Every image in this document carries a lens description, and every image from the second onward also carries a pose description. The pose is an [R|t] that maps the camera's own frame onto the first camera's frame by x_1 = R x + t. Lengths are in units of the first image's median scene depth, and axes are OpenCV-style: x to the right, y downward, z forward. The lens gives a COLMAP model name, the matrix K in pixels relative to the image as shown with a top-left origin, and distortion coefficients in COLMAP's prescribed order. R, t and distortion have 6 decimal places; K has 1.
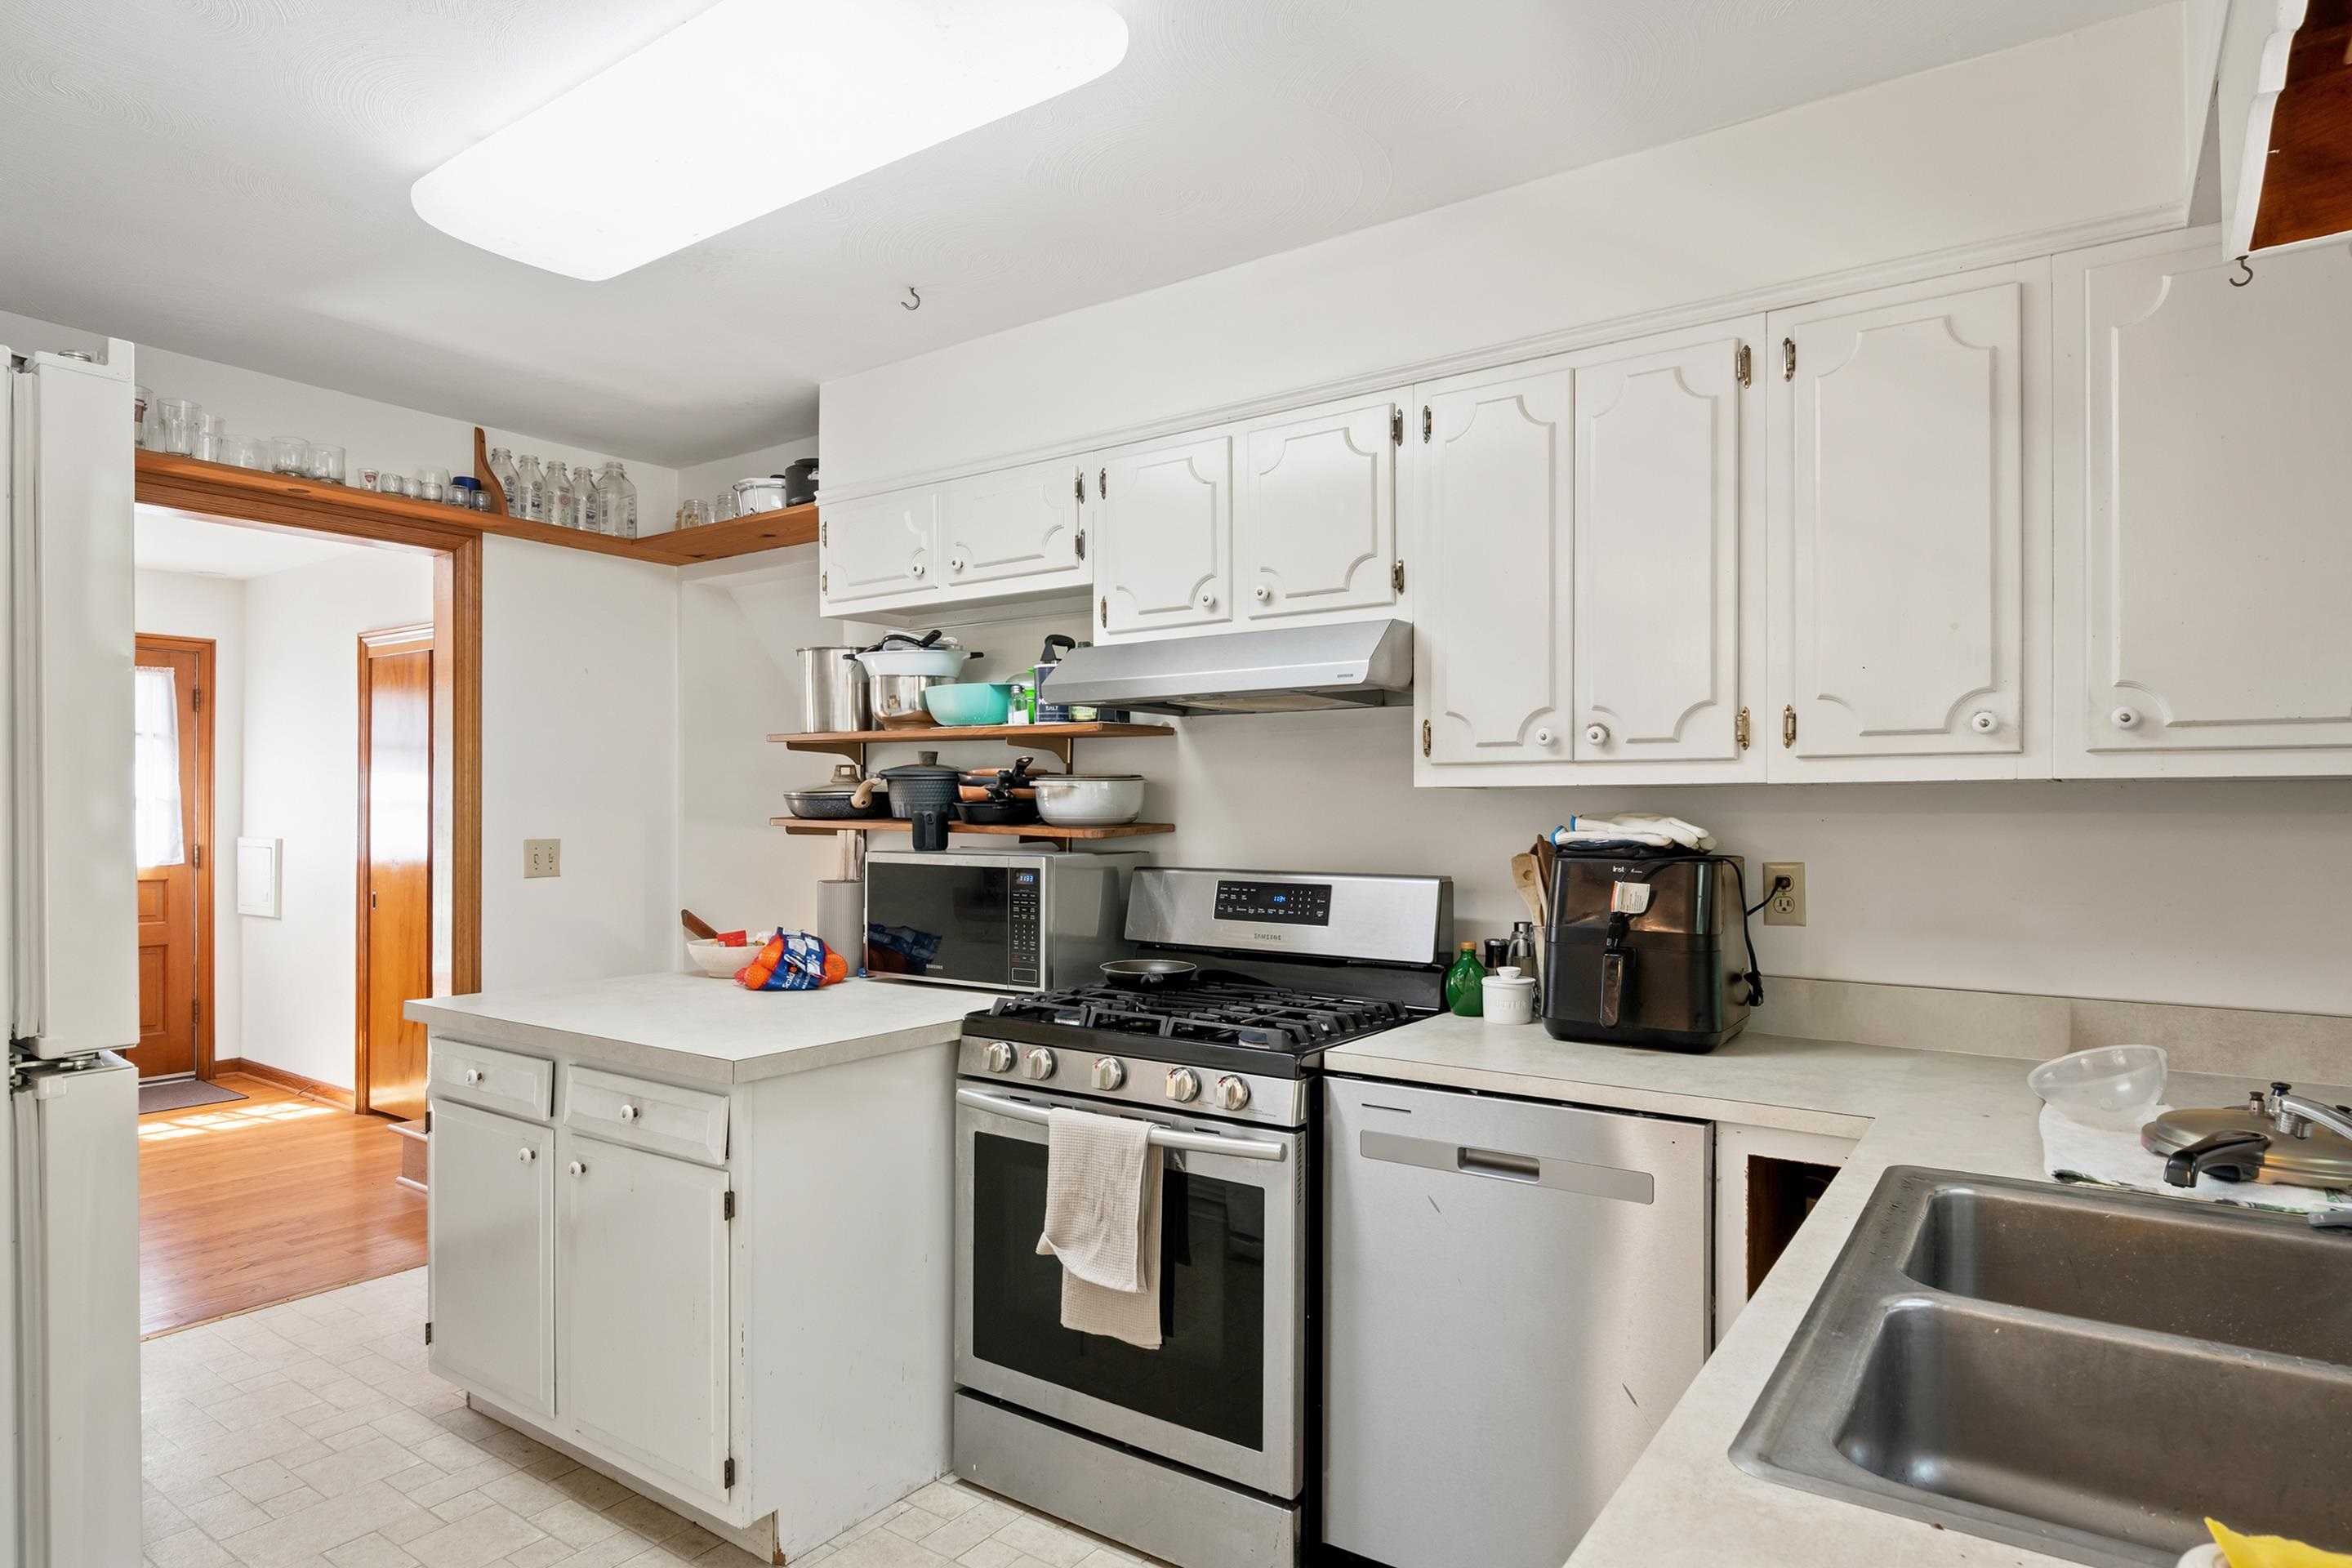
lens RADIAL K [[1336.2, 0, 1173.3], [0, 1336.2, 797.3], [0, 0, 1]] dist [-0.014804, 0.003130]
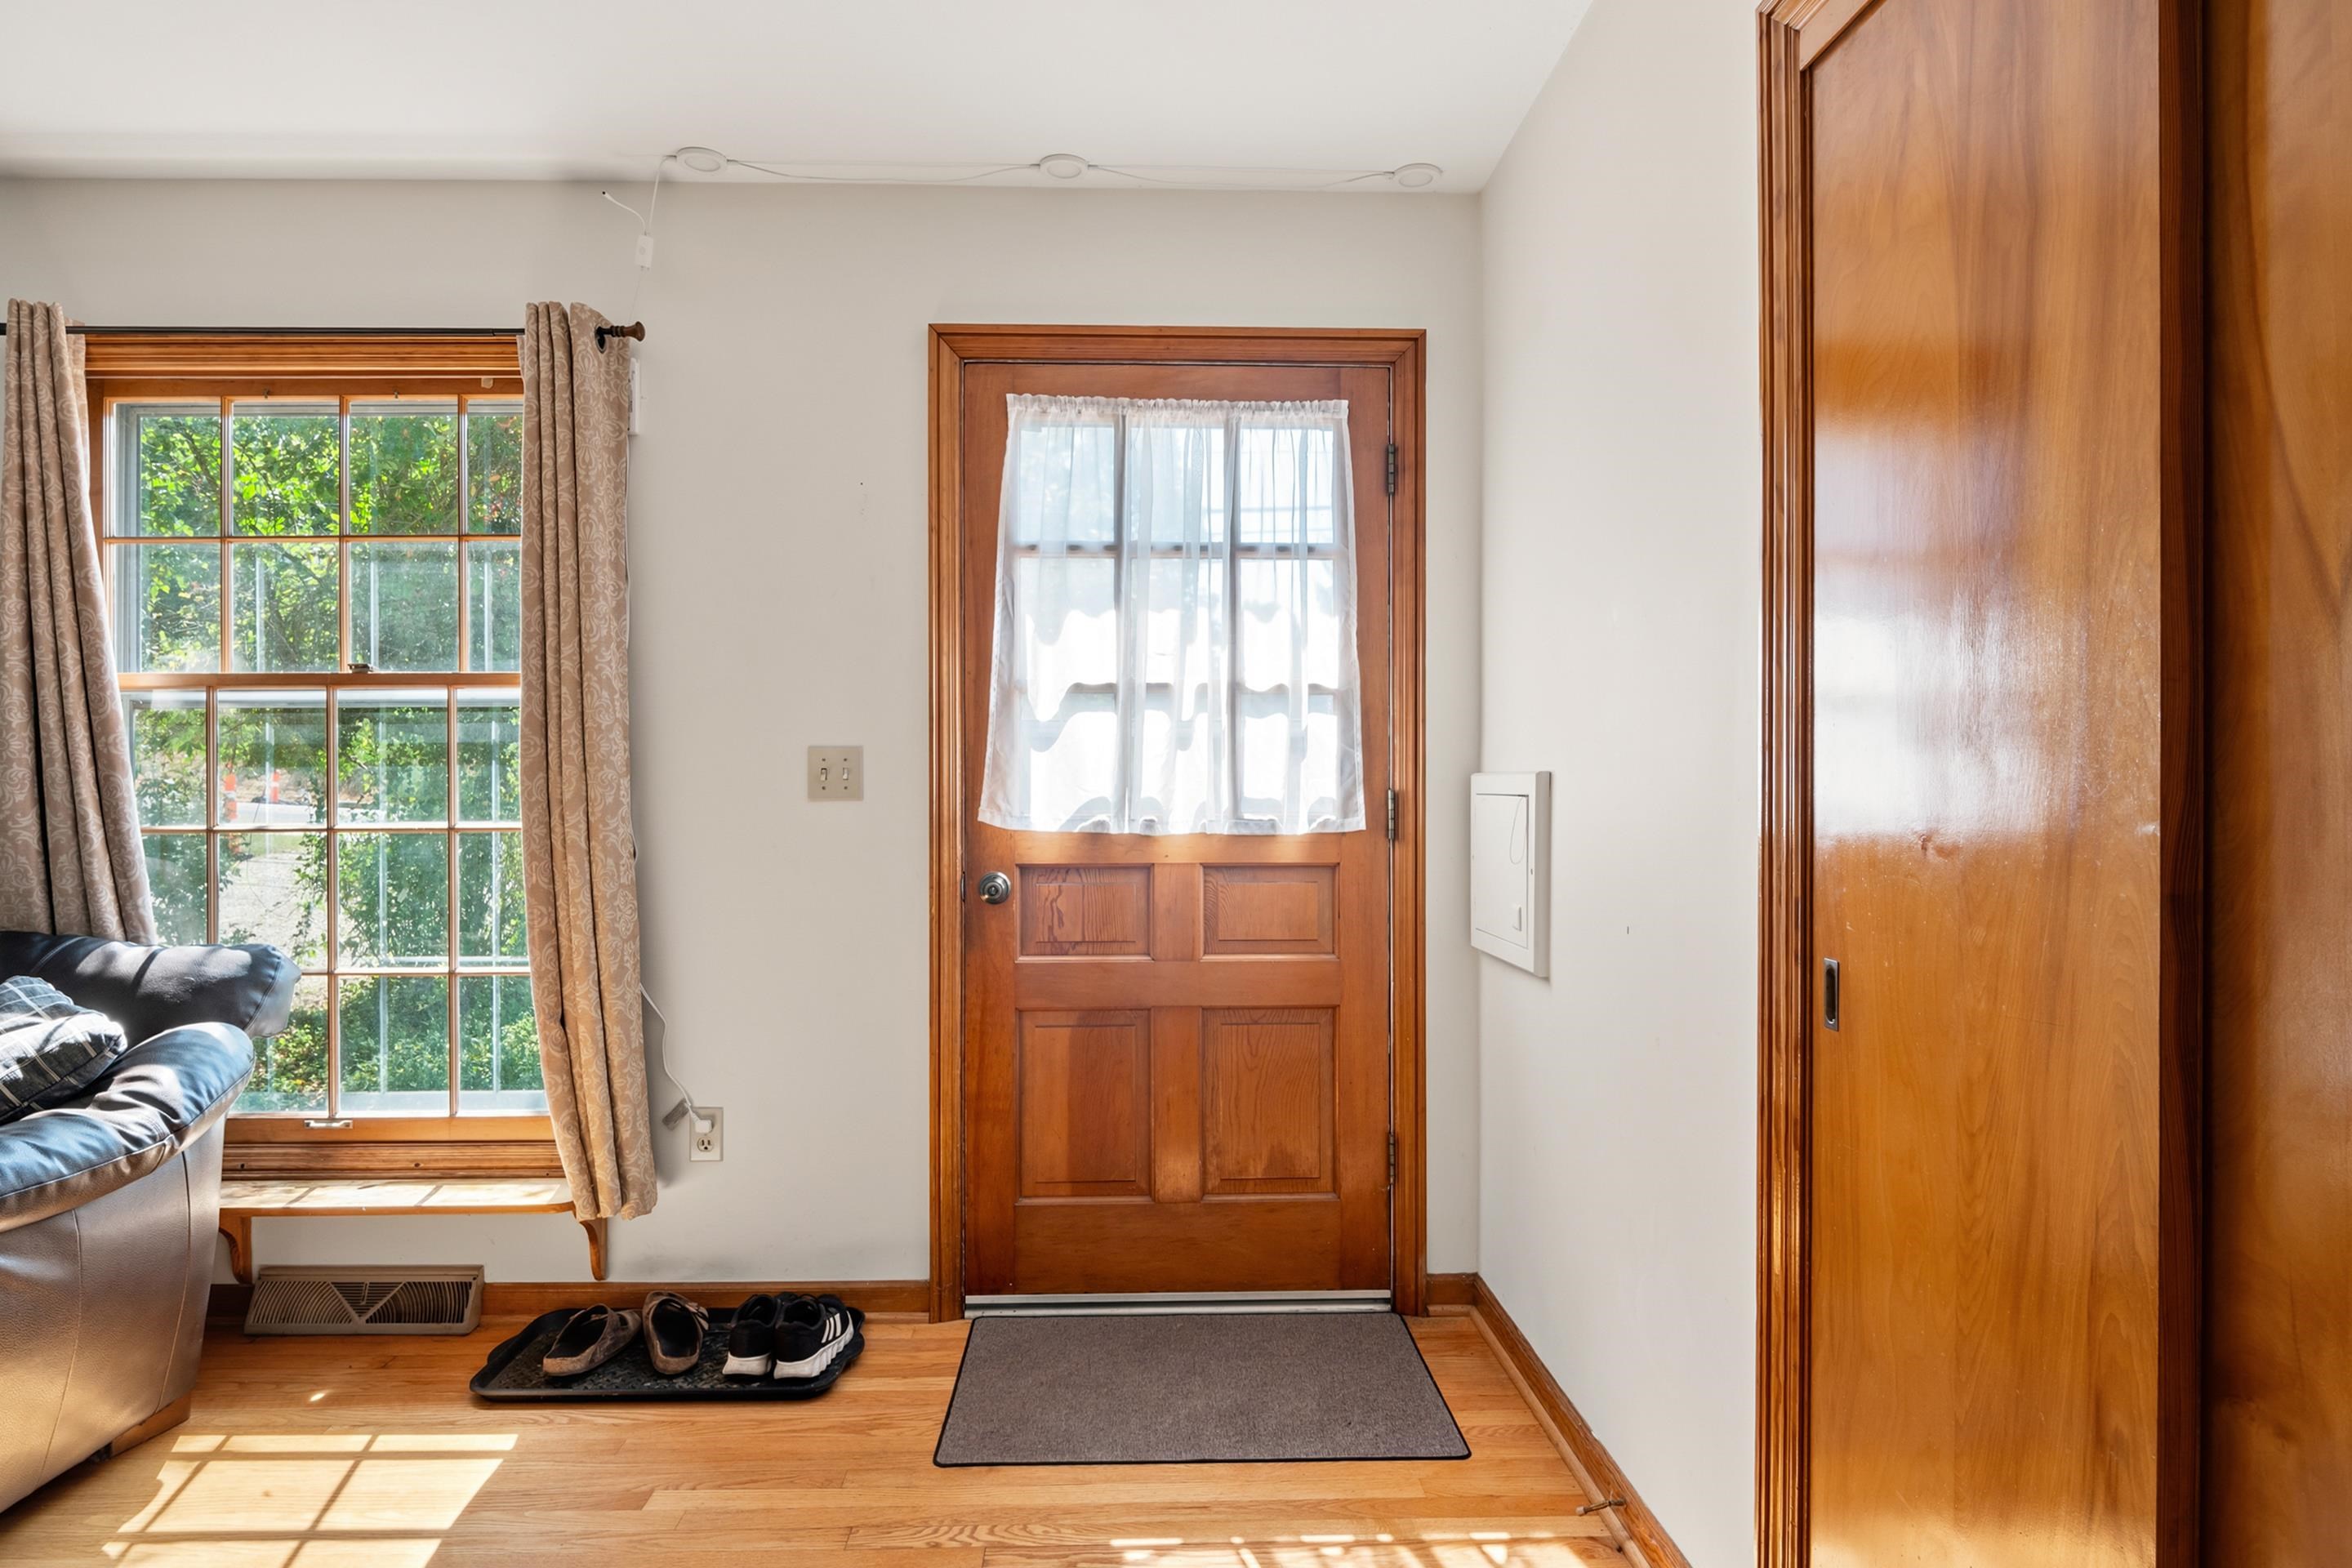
lens RADIAL K [[1336.2, 0, 1174.7], [0, 1336.2, 781.5], [0, 0, 1]] dist [-0.014804, 0.003130]
pose [[0.614871, -0.004634, -0.788614, -0.429653], [0.004903, 0.999986, -0.002053, 0.034229], [0.788612, -0.002605, 0.614885, 0.671865]]
